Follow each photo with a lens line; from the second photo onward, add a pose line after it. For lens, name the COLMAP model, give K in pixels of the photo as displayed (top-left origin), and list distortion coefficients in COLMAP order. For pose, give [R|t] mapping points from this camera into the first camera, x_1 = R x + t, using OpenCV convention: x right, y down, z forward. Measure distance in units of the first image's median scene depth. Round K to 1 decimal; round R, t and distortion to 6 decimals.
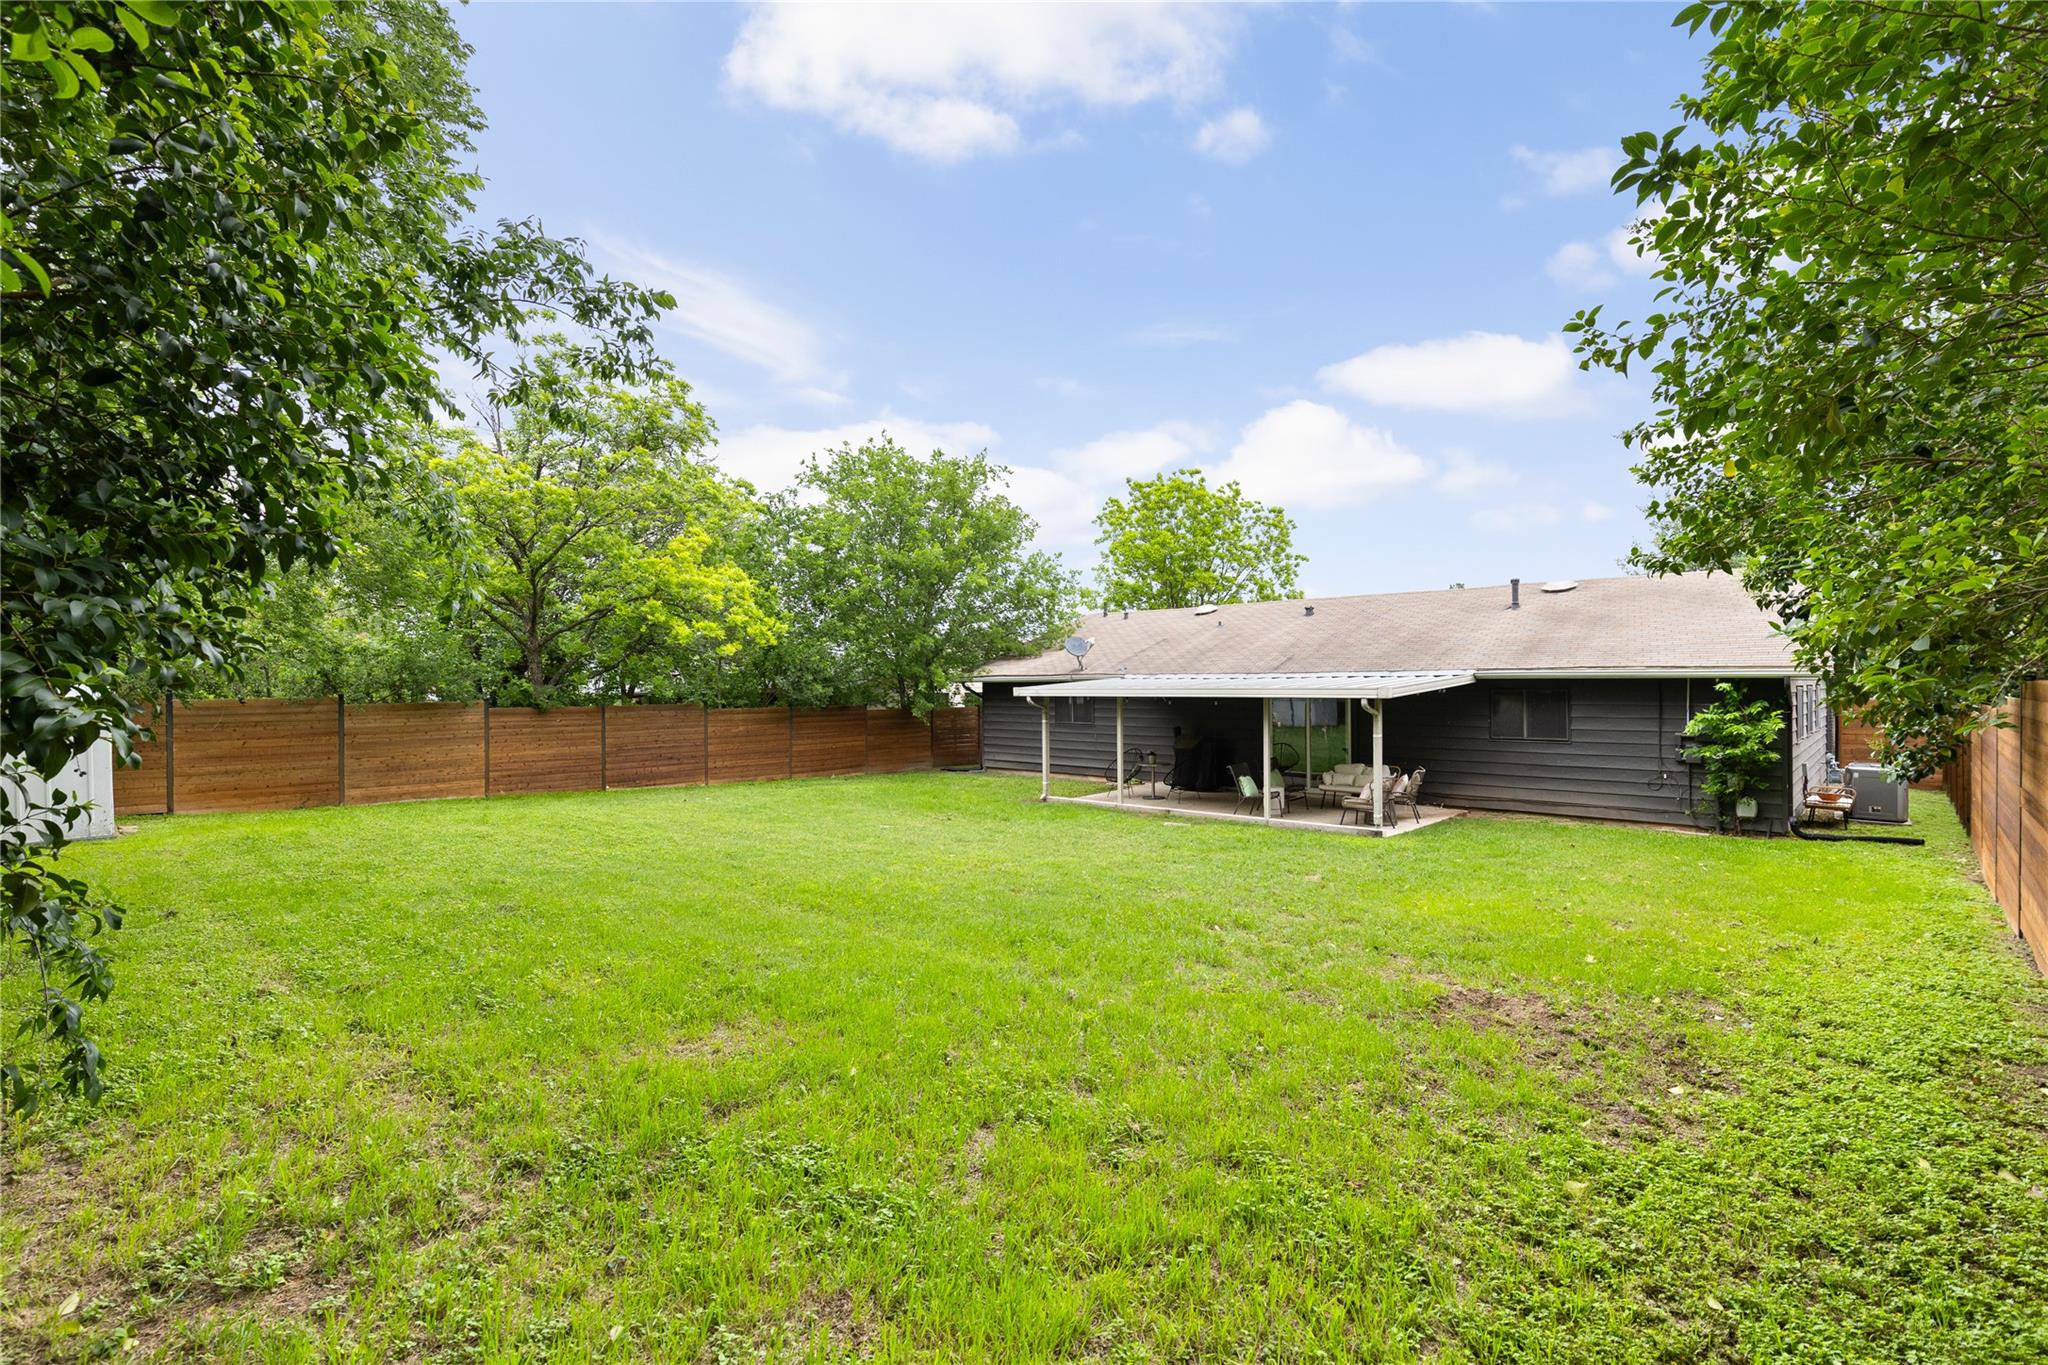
lens RADIAL K [[1001.8, 0, 1024.0], [0, 1001.8, 682.5], [0, 0, 1]] dist [0.002609, 0.000278]
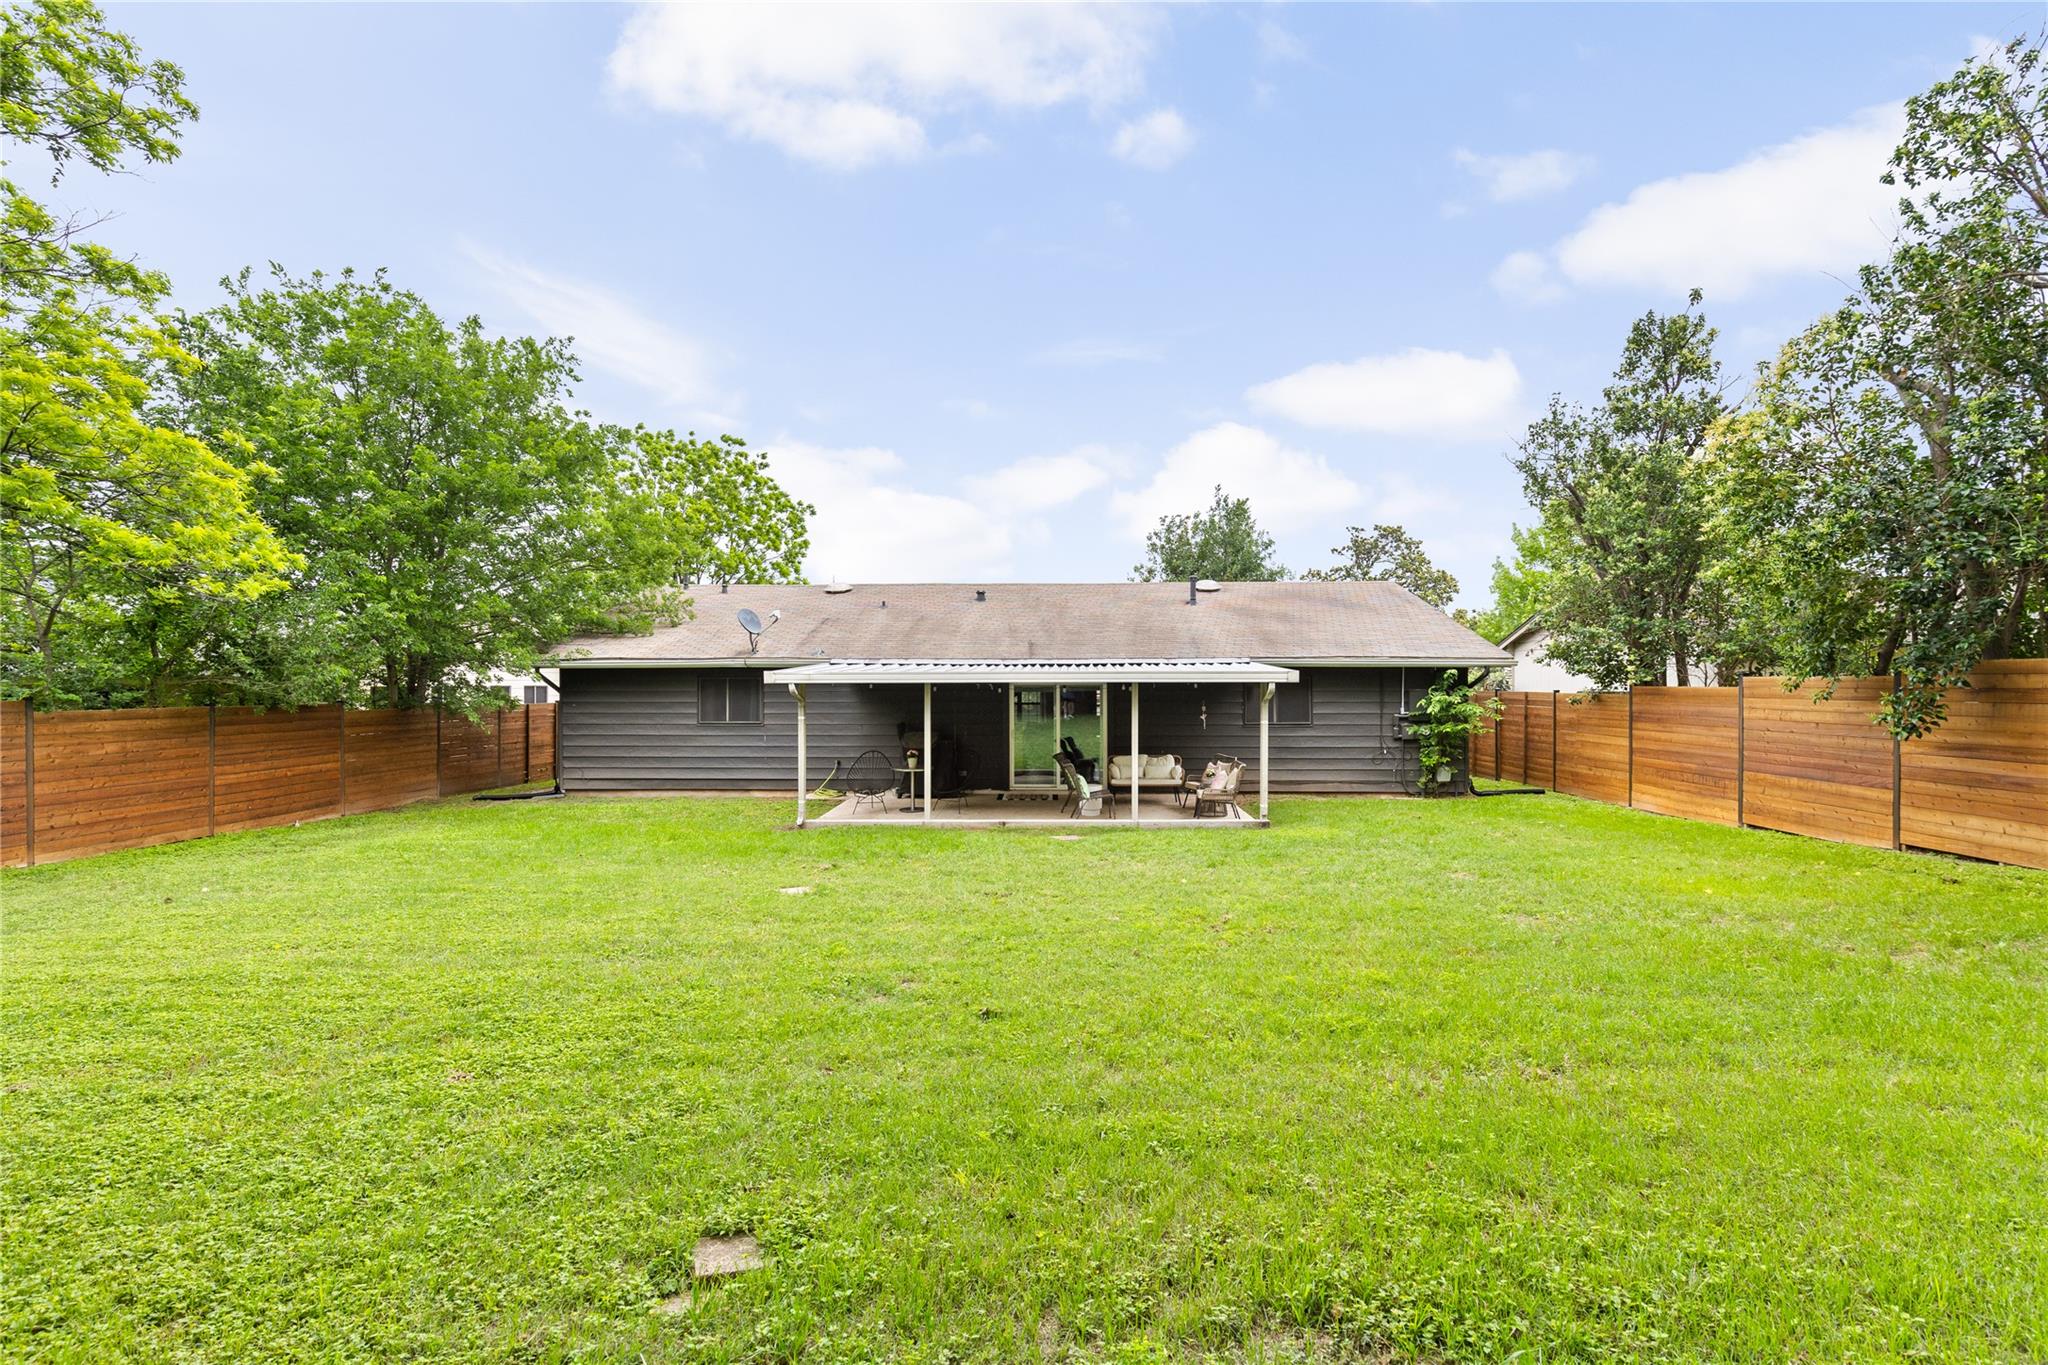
lens RADIAL K [[1001.8, 0, 1024.0], [0, 1001.8, 682.5], [0, 0, 1]] dist [0.002609, 0.000278]
pose [[0.723550, 0.002888, 0.690266, -0.364482], [-0.003398, 0.999994, -0.000623, 0.011869], [-0.690264, -0.001895, 0.723555, 0.348582]]
